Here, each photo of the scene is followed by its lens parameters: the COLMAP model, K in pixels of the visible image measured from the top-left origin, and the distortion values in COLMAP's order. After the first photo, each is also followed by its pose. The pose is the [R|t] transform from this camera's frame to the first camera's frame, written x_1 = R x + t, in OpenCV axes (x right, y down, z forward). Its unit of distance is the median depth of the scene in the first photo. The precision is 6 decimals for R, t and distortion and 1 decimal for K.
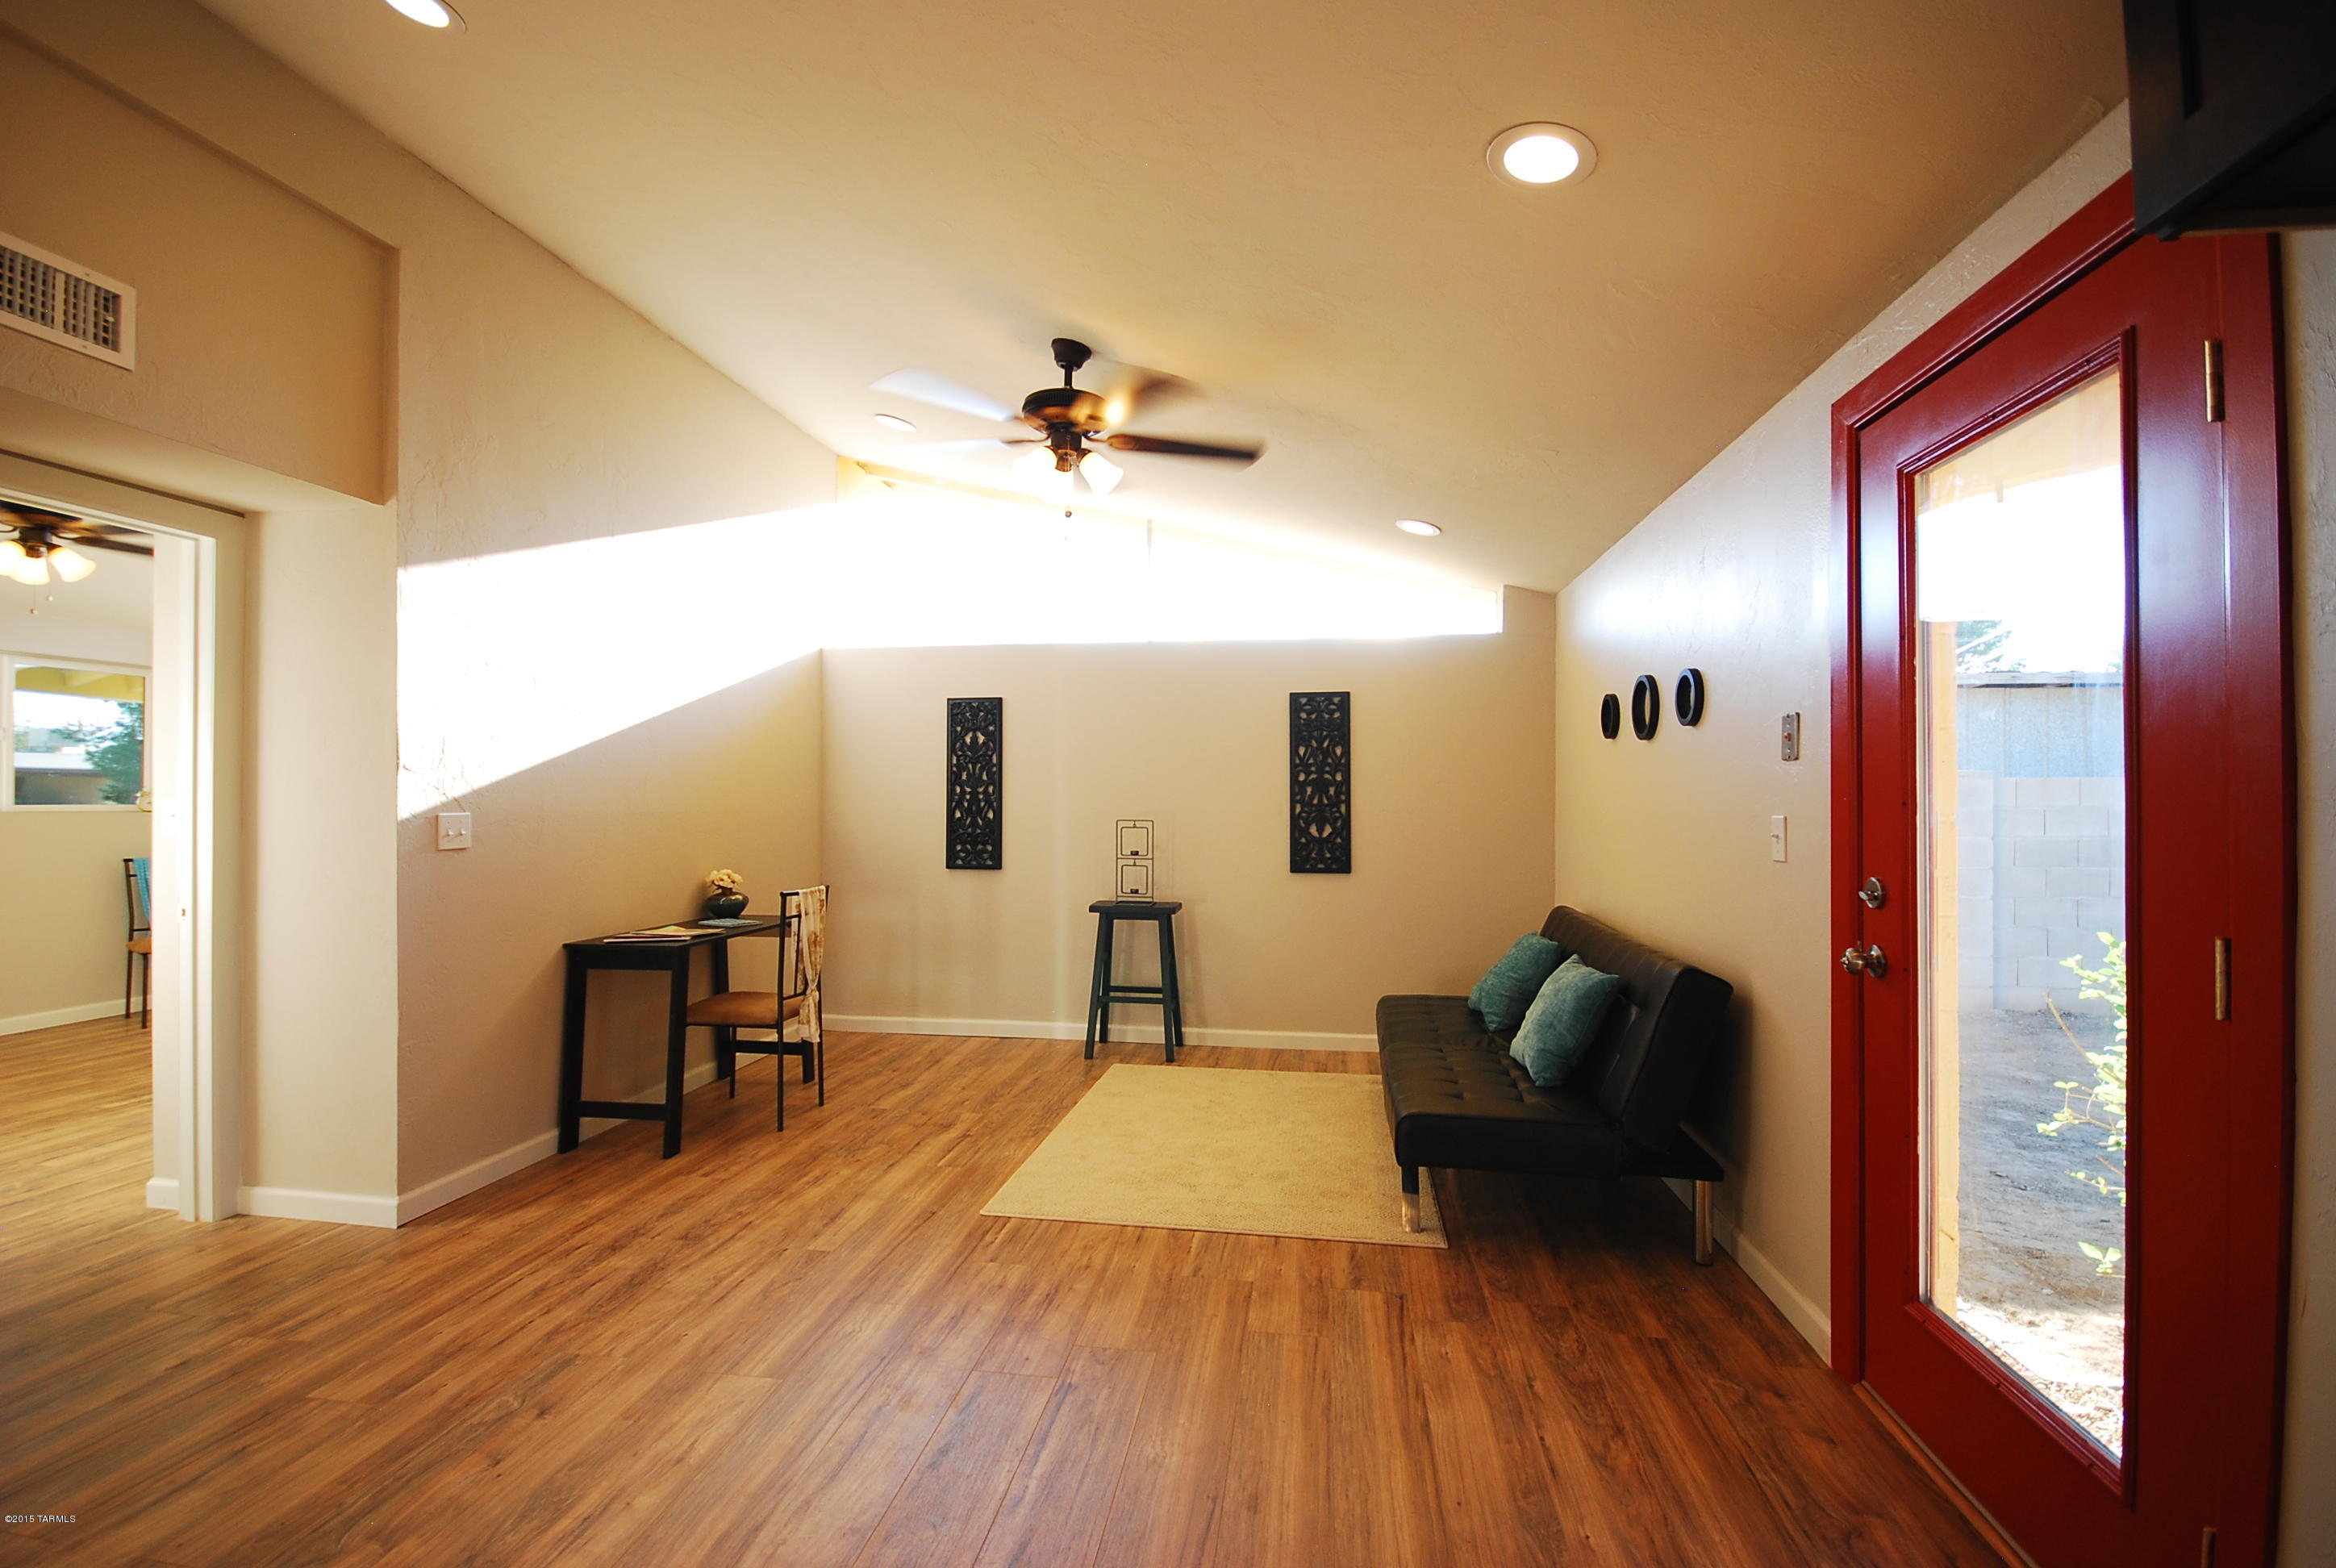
lens RADIAL K [[1031.2, 0, 1168.6], [0, 1031.2, 797.0], [0, 0, 1]] dist [0.003945, -0.008829]
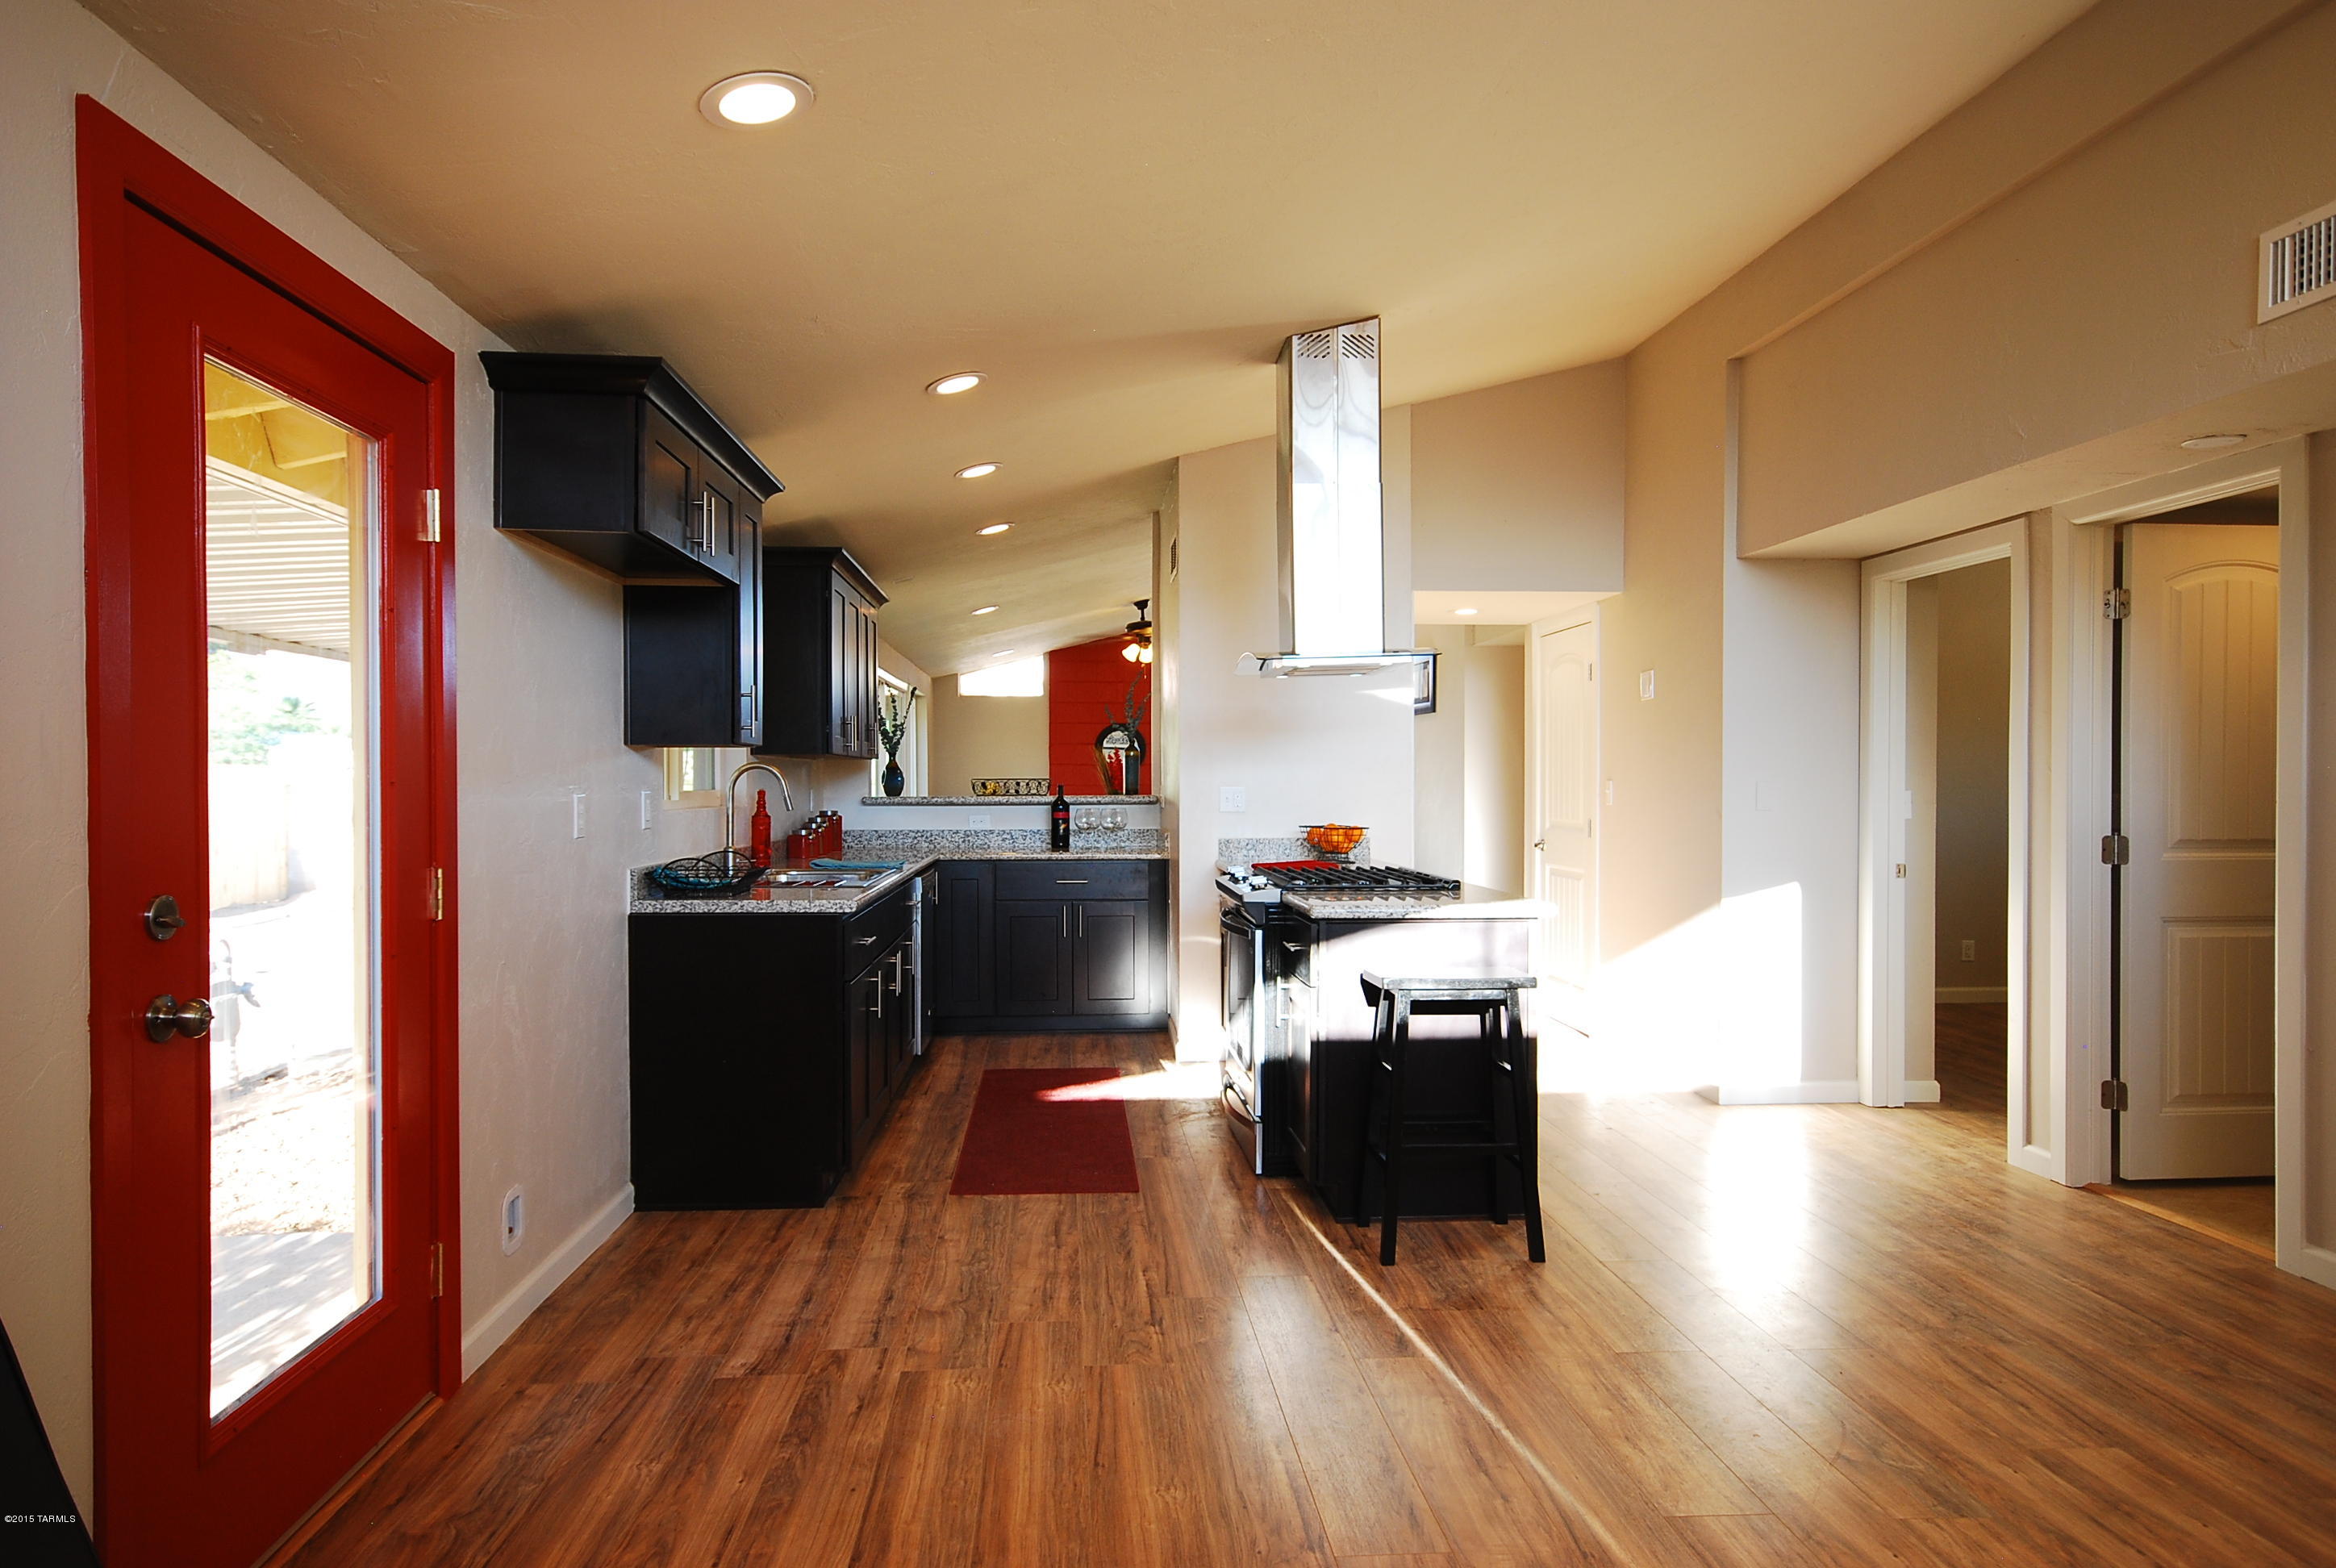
lens RADIAL K [[1411.9, 0, 1155.6], [0, 1411.9, 784.5], [0, 0, 1]] dist [0.005486, 0.007159]
pose [[-0.977047, -0.001412, -0.213020, 0.129099], [-0.000704, 0.999994, -0.003398, 0.004682], [0.213024, -0.003170, -0.977042, 1.072298]]
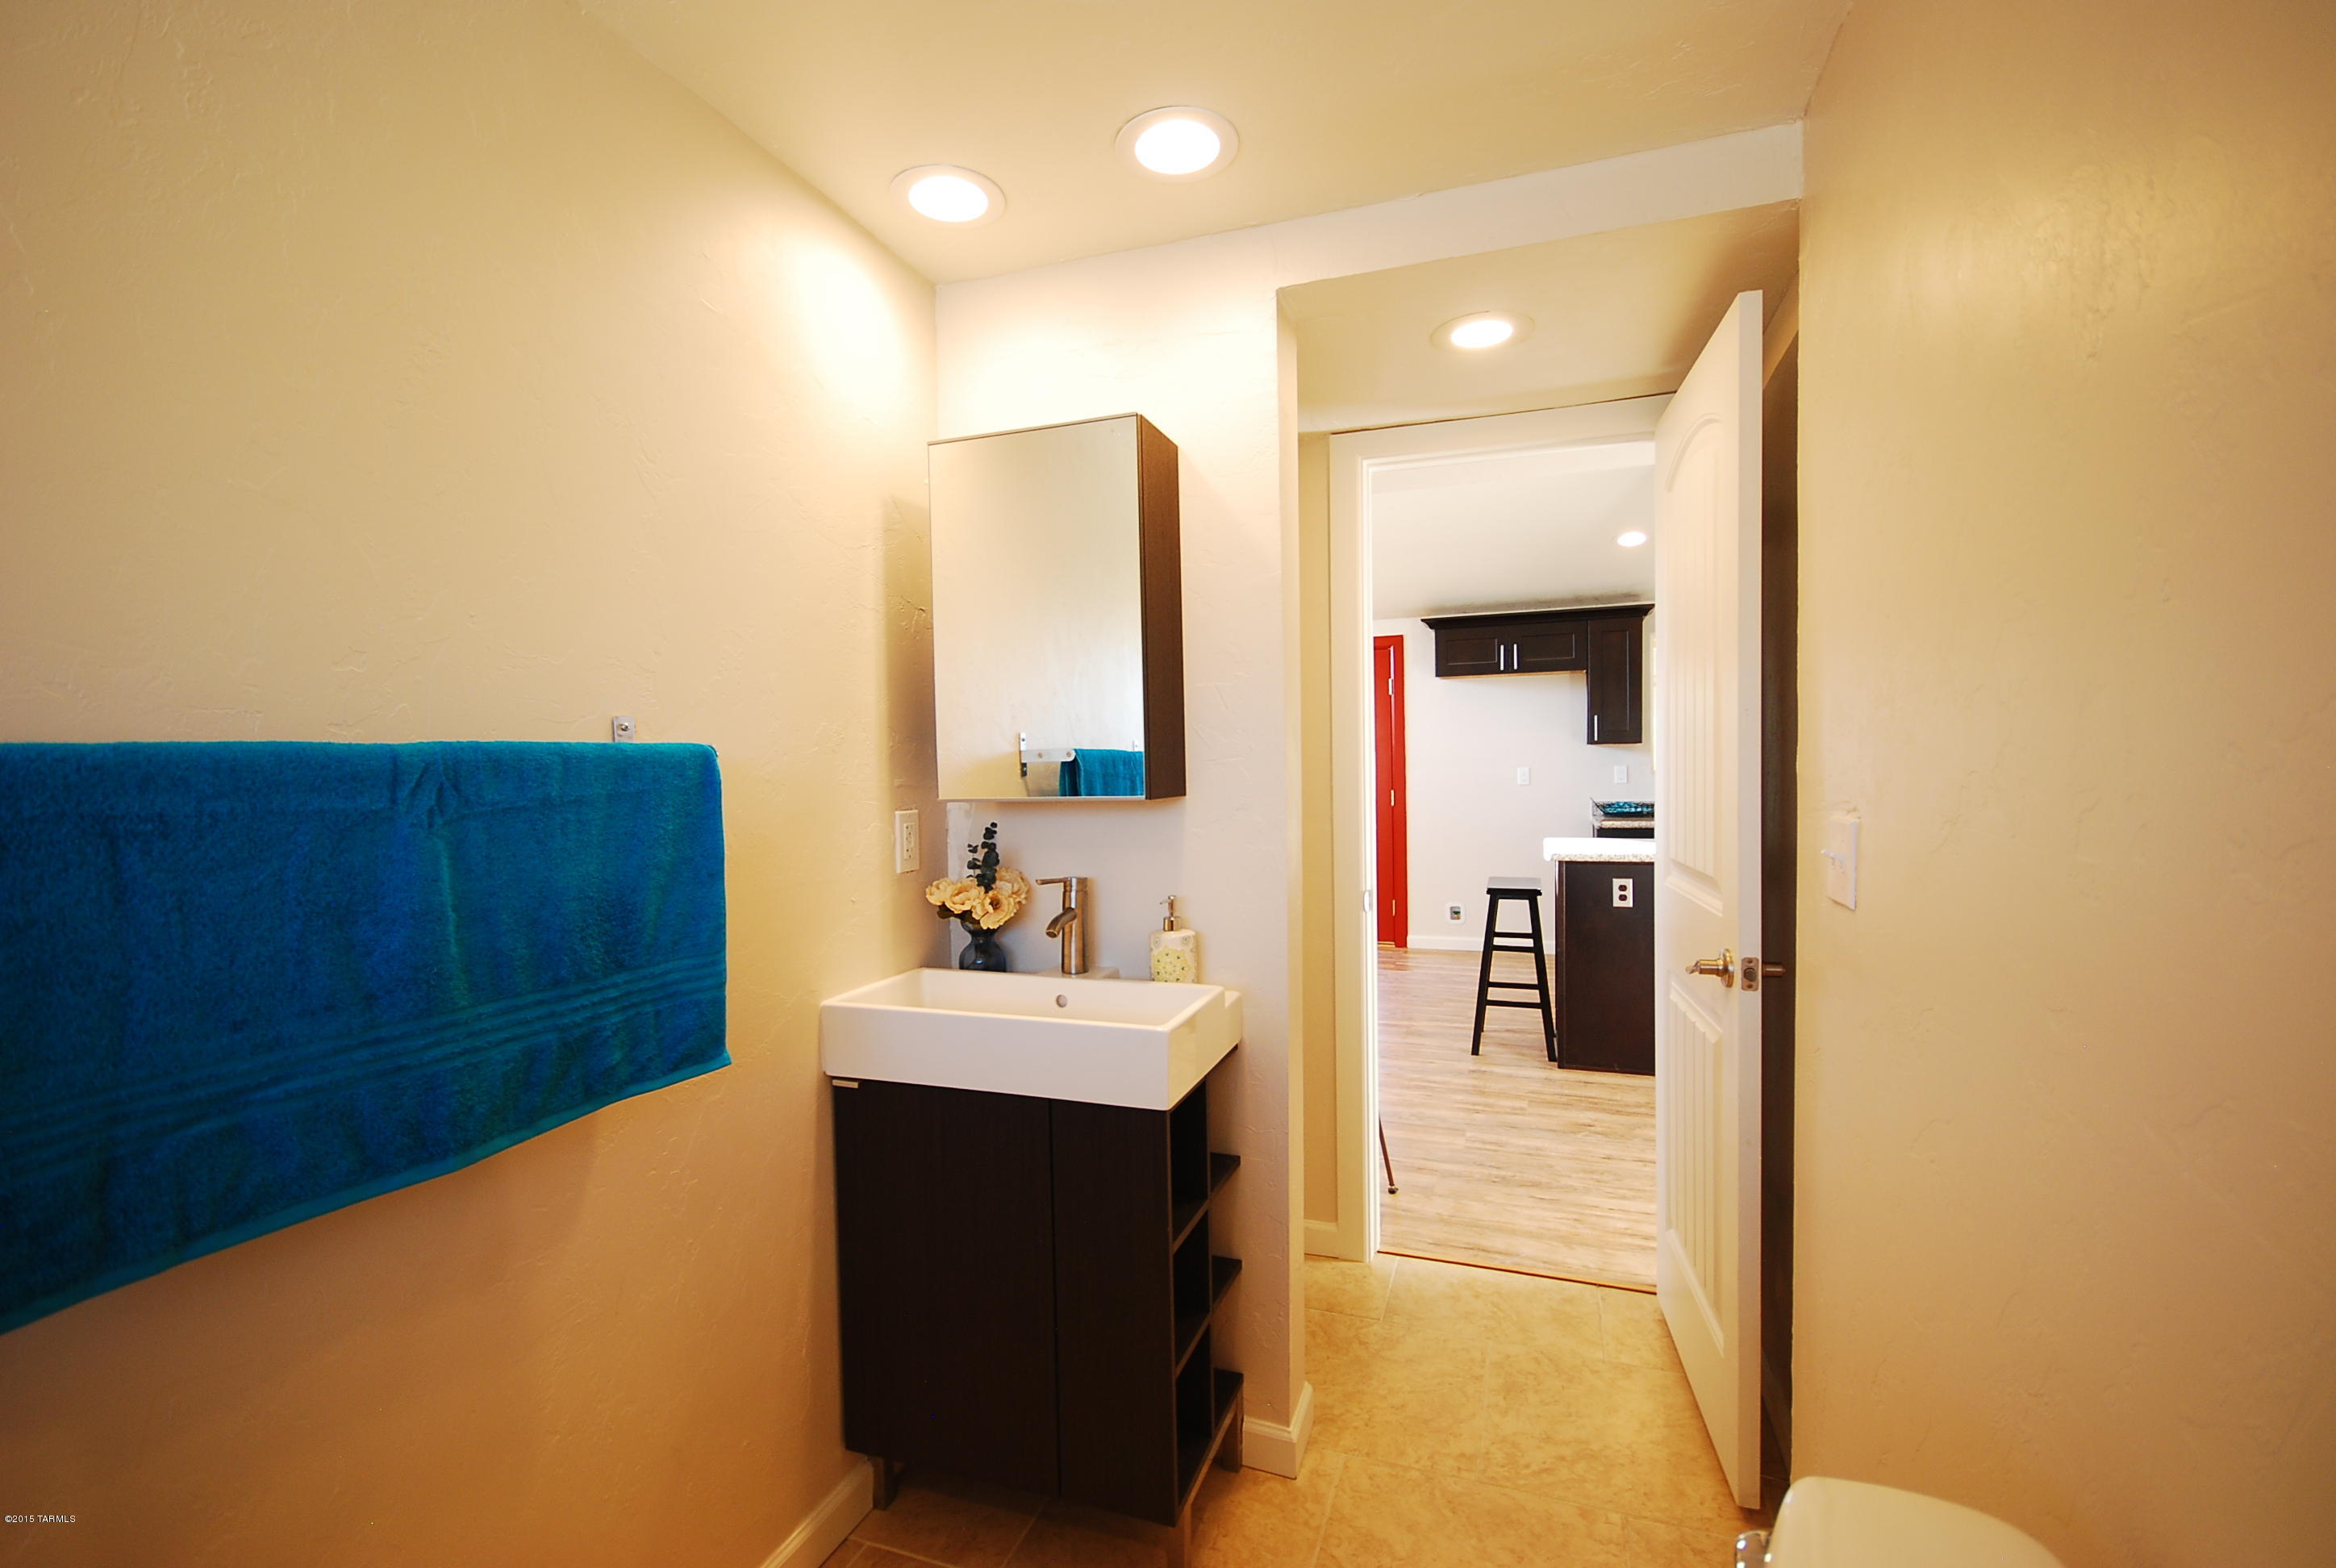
lens RADIAL K [[1031.2, 0, 1171.7], [0, 1031.2, 772.6], [0, 0, 1]] dist [0.003945, -0.008829]
pose [[0.193227, -0.015999, 0.981024, -1.435841], [0.010447, 0.999844, 0.014248, -0.013003], [-0.981098, 0.007496, 0.193364, 0.344015]]
